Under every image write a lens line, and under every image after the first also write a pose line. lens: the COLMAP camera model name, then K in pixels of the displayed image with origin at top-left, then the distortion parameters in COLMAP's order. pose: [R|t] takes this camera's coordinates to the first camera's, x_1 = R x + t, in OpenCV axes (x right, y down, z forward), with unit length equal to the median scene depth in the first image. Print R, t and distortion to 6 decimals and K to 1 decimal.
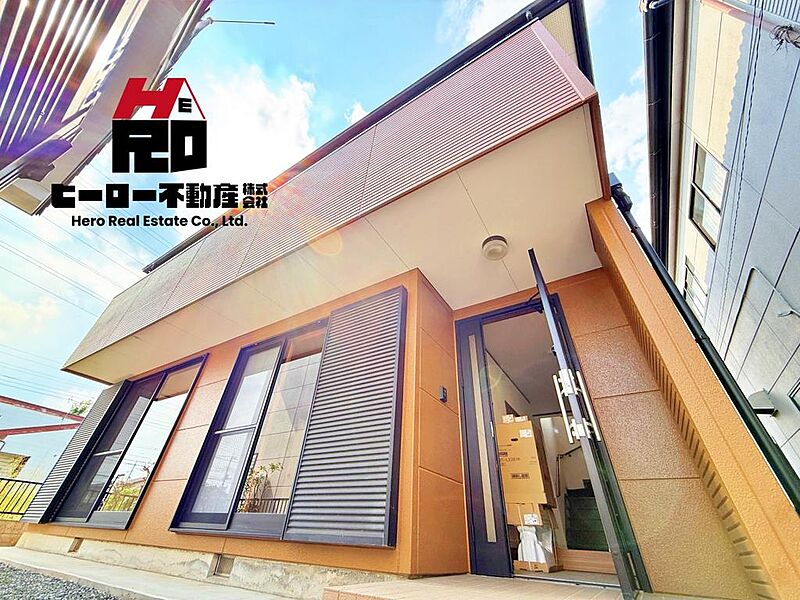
lens RADIAL K [[320.7, 0, 398.5], [0, 320.7, 299.6], [0, 0, 1]] dist [-0.000677, 0.000283]
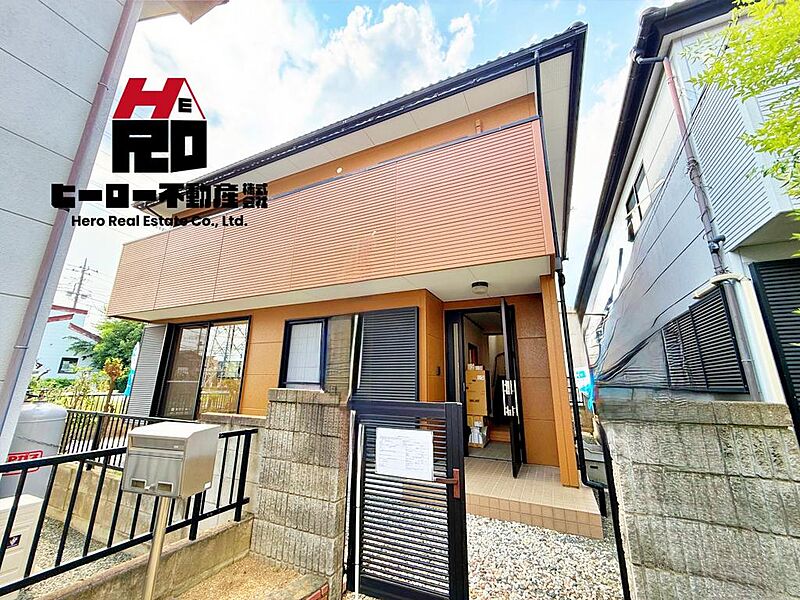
lens RADIAL K [[320.7, 0, 398.5], [0, 320.7, 299.6], [0, 0, 1]] dist [-0.000677, 0.000283]
pose [[0.991751, -0.007910, 0.127933, -0.231617], [-0.042894, 0.920067, 0.389407, -0.573030], [-0.120787, -0.391682, 0.912138, -0.300524]]
